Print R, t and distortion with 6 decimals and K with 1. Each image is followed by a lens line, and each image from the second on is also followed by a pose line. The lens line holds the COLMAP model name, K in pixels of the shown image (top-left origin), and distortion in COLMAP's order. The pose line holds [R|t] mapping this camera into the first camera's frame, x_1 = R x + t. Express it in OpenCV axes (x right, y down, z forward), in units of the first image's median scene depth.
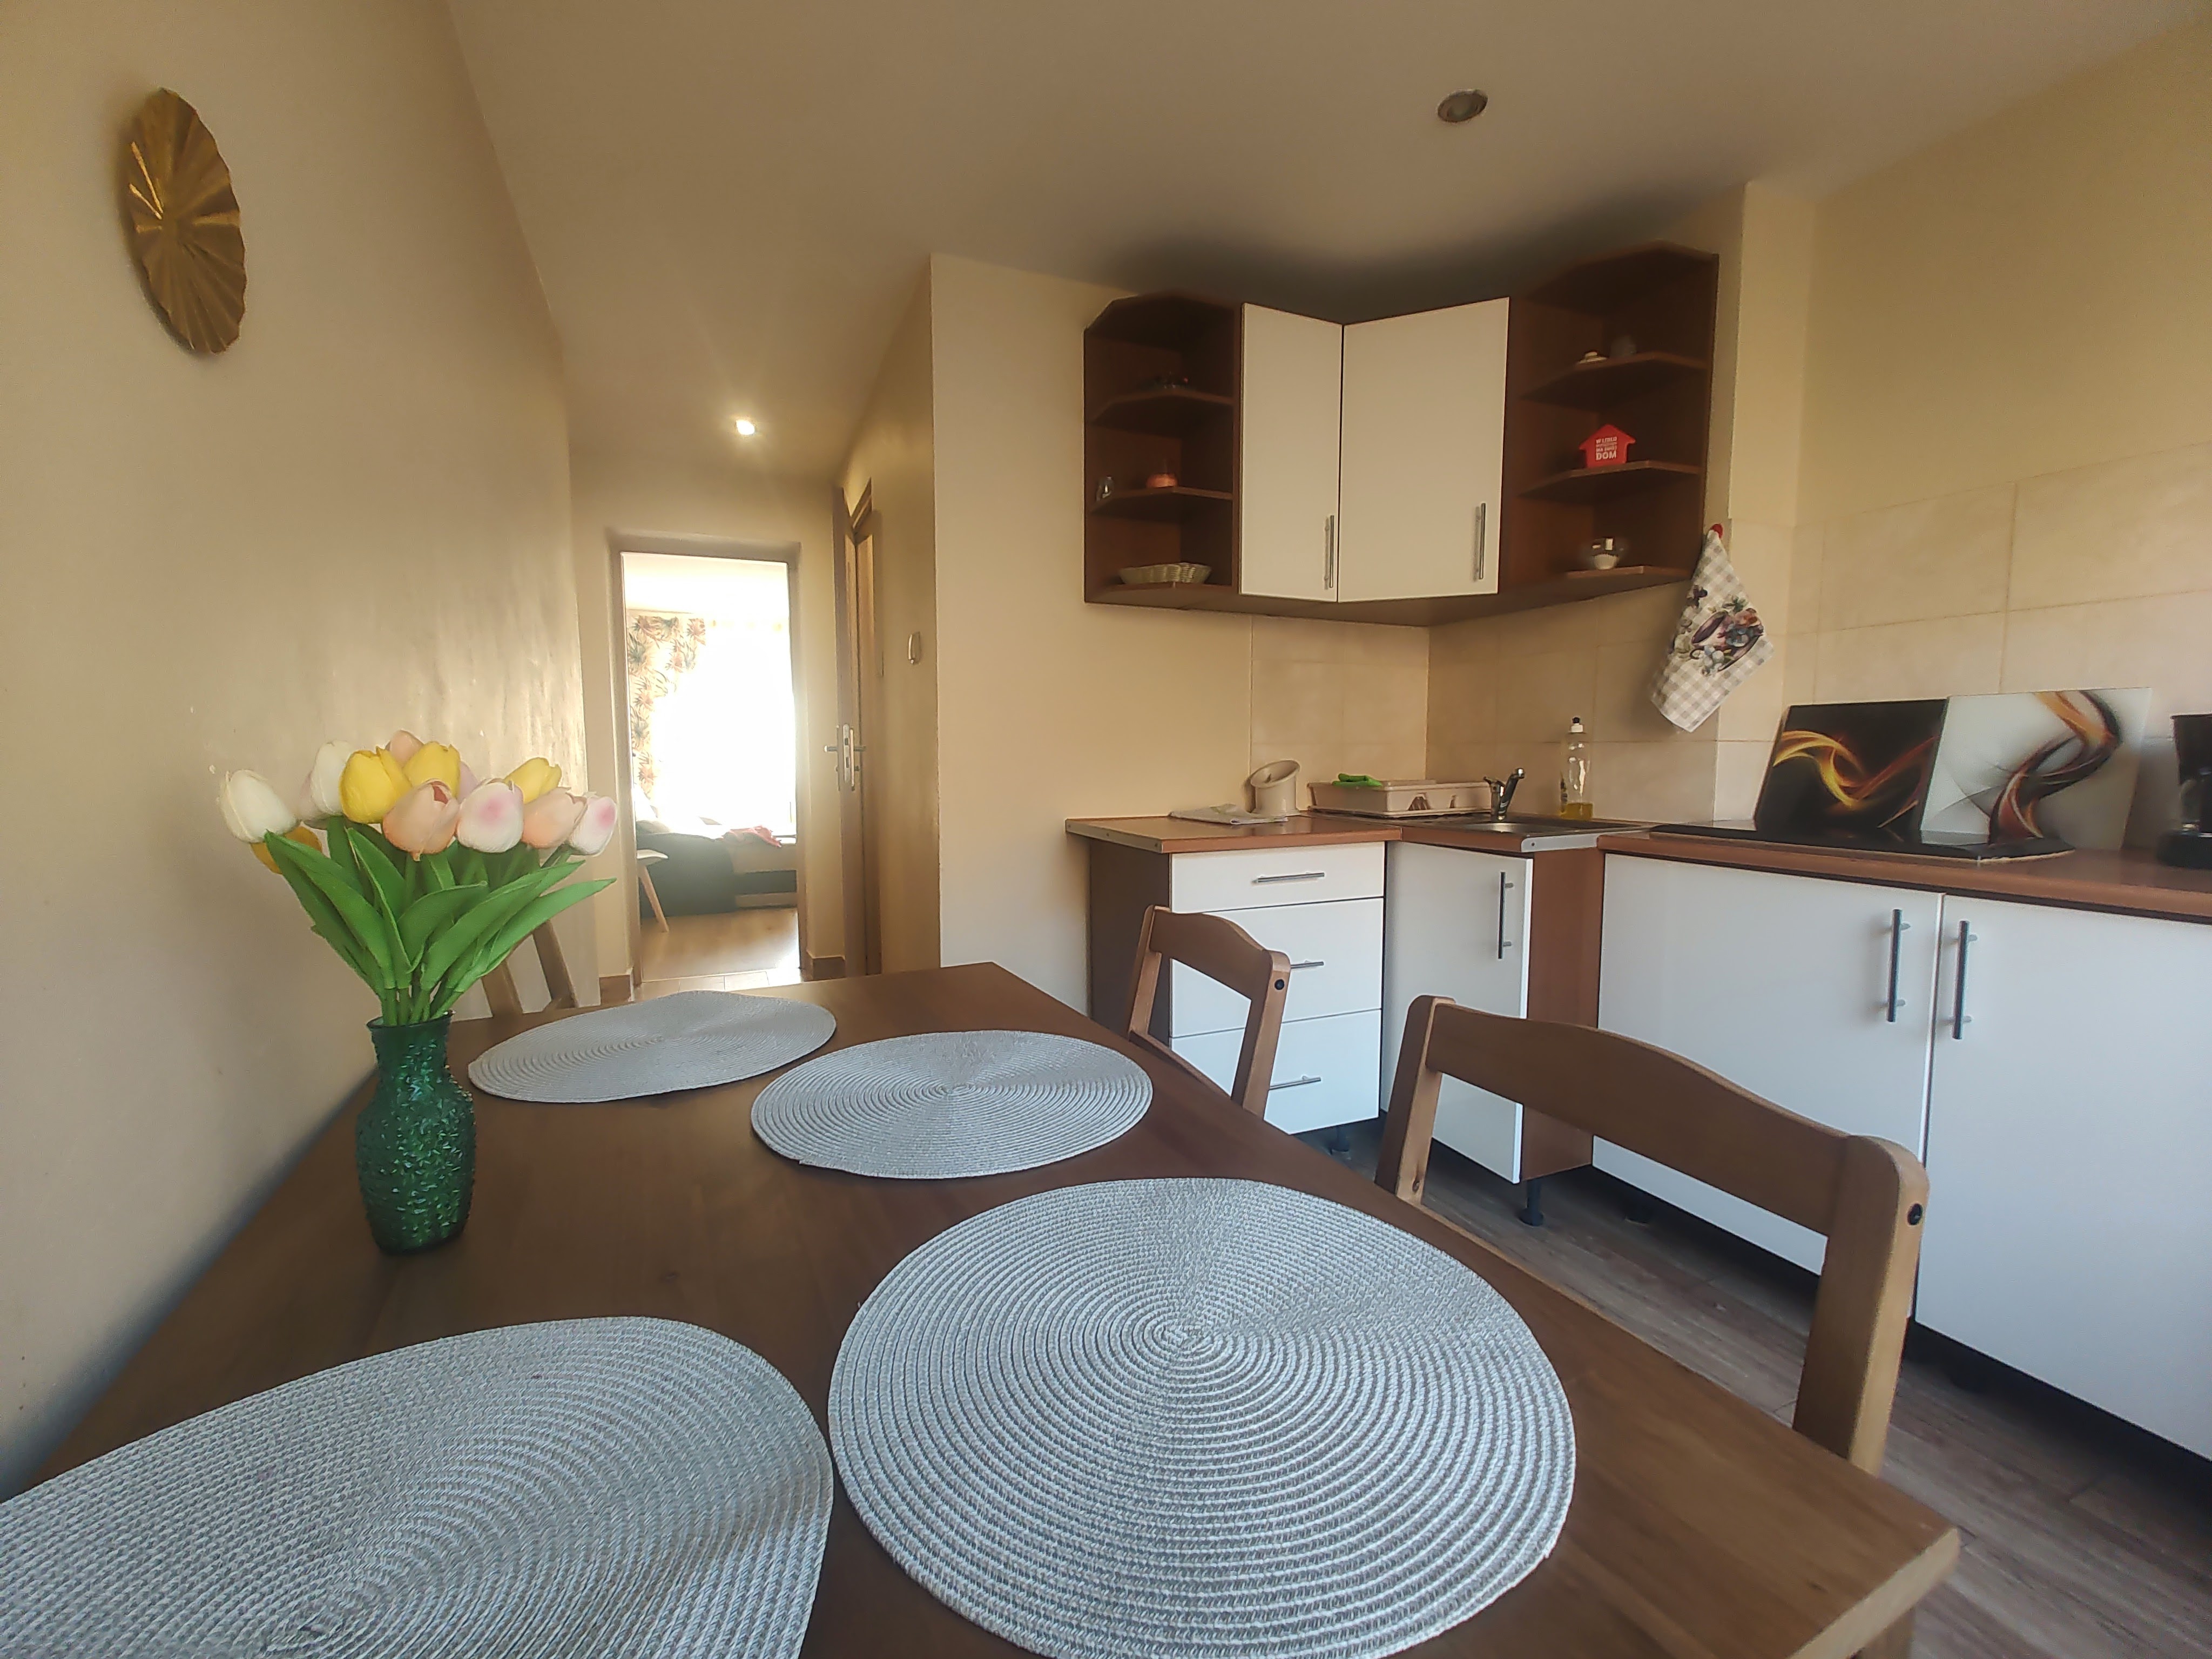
lens RADIAL K [[890.5, 0, 1113.4], [0, 890.5, 825.2], [0, 0, 1]] dist [-0.001061, -0.000449]
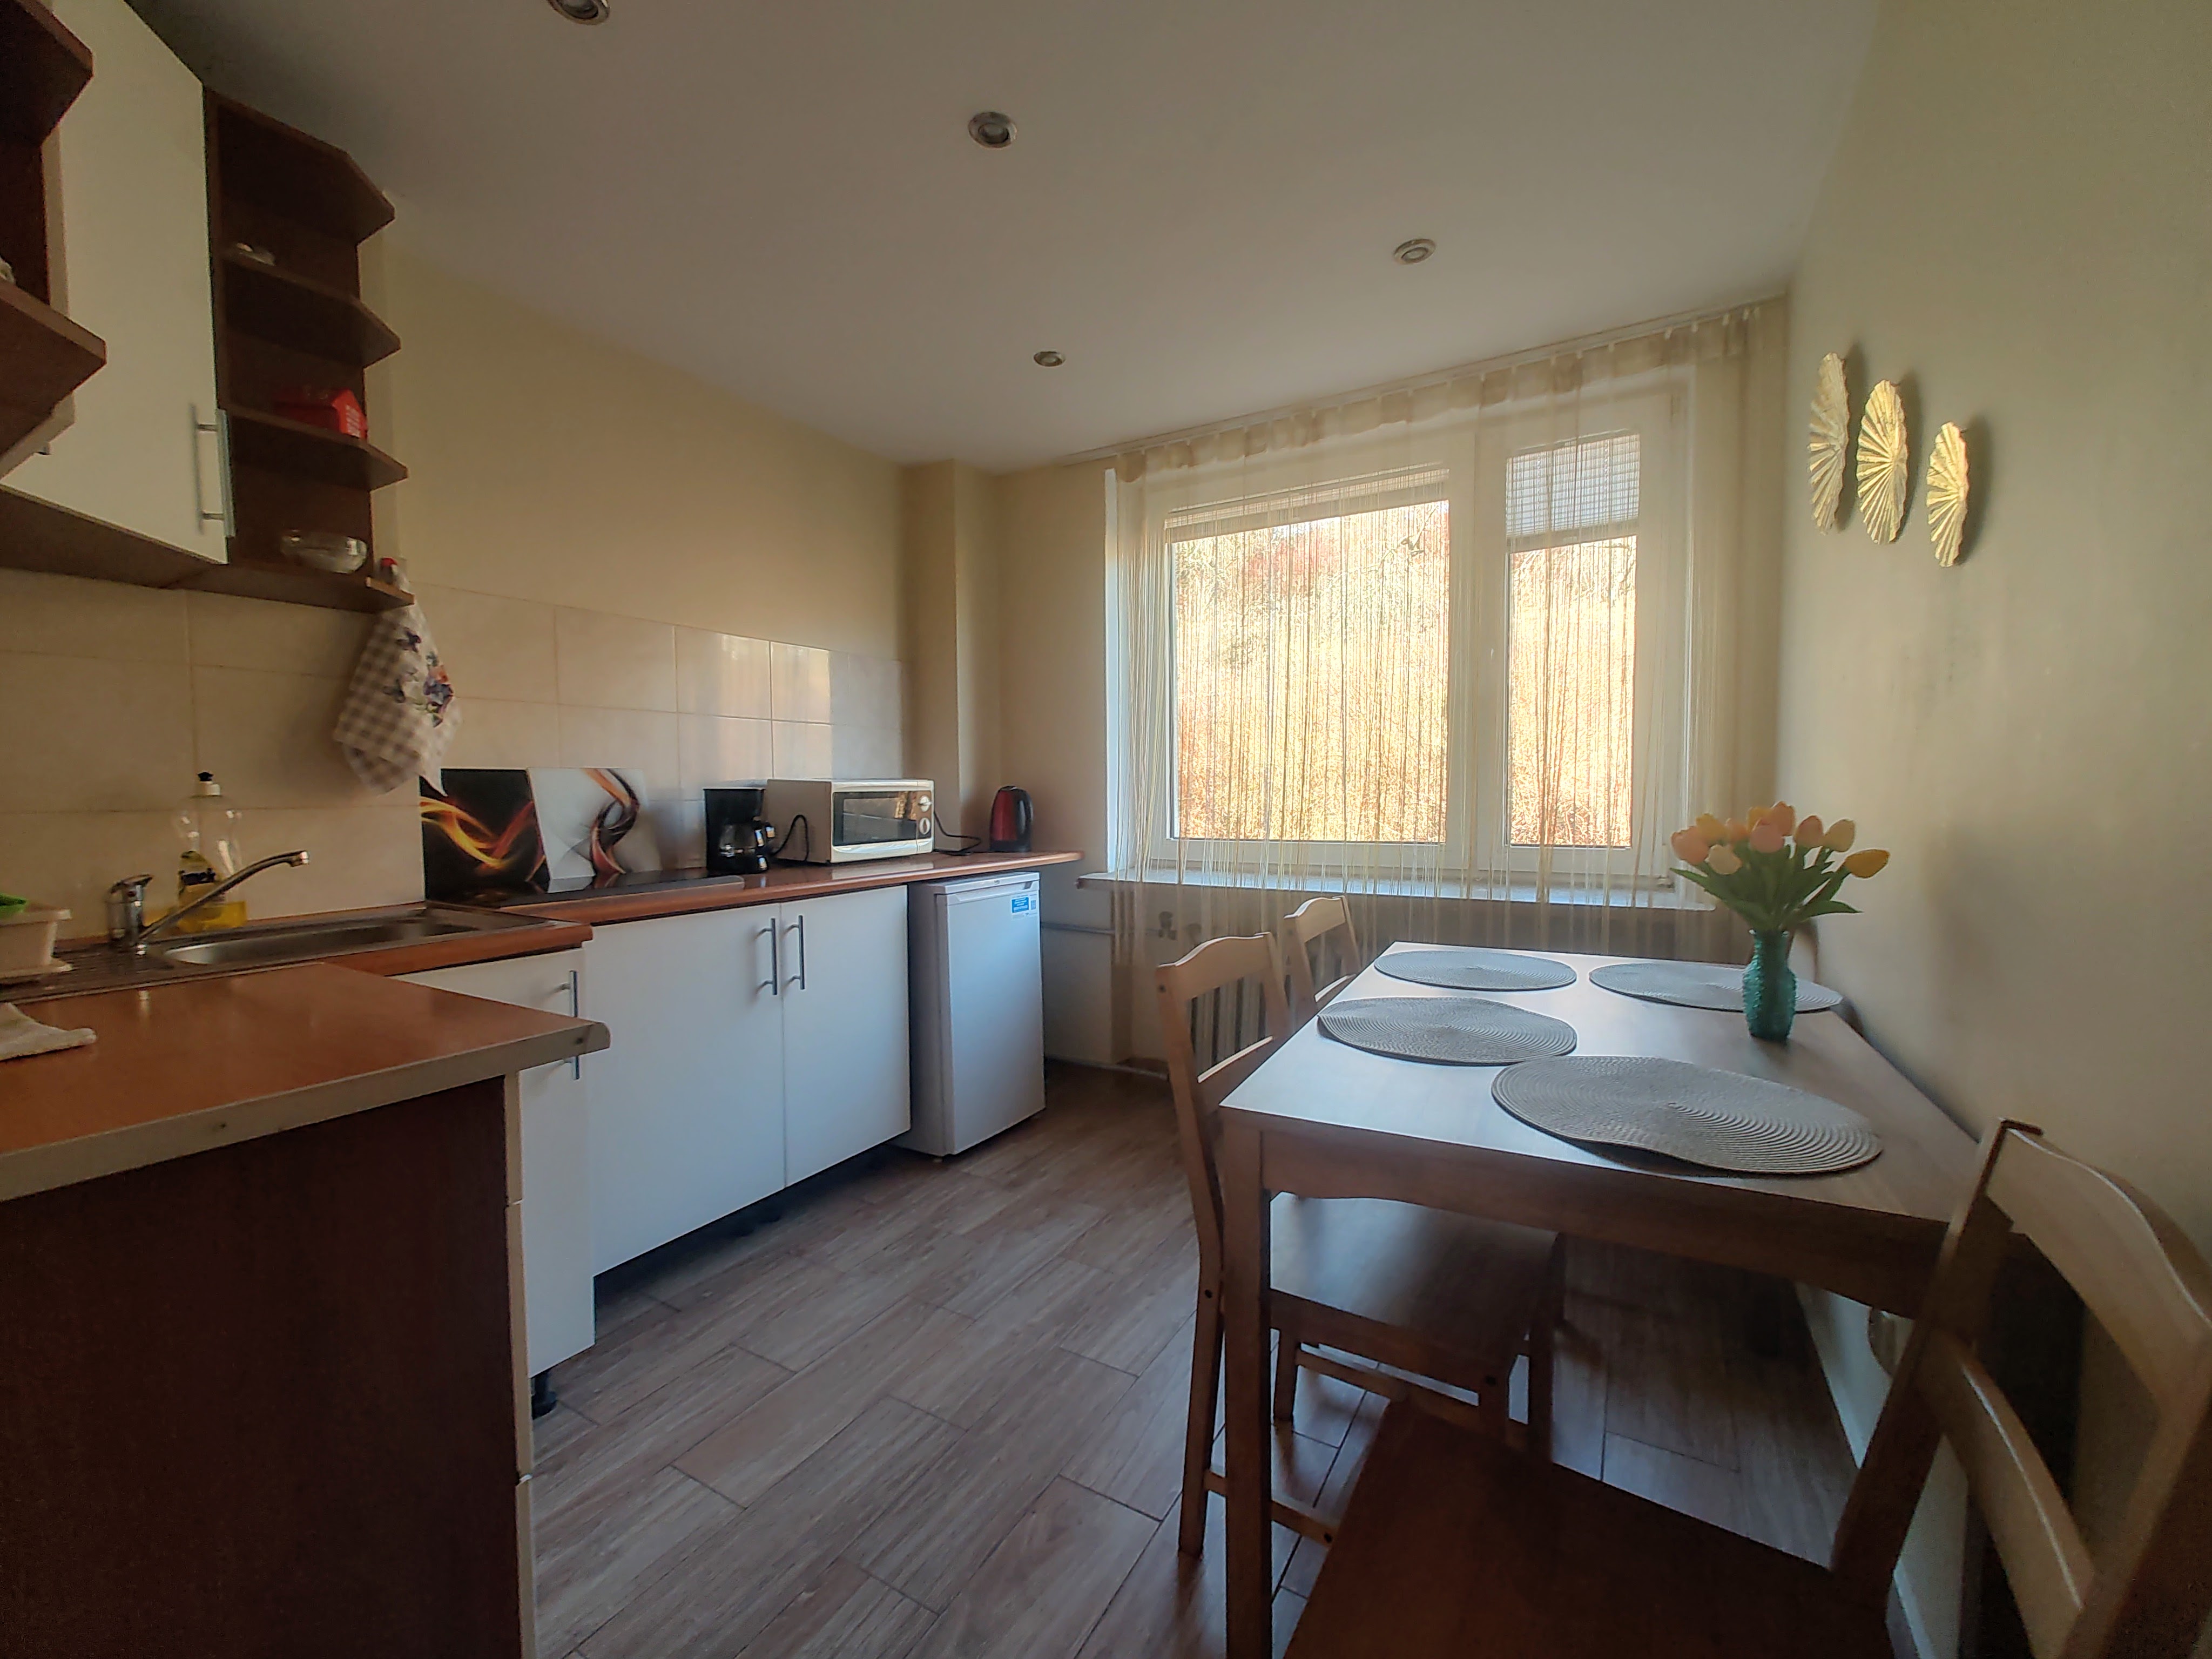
lens RADIAL K [[890.5, 0, 1110.3], [0, 890.5, 830.1], [0, 0, 1]] dist [-0.001061, -0.000449]
pose [[-0.570932, -0.022484, 0.820690, -0.524016], [0.088422, 0.992126, 0.088693, -0.104378], [-0.816222, 0.123205, -0.564449, 1.106199]]
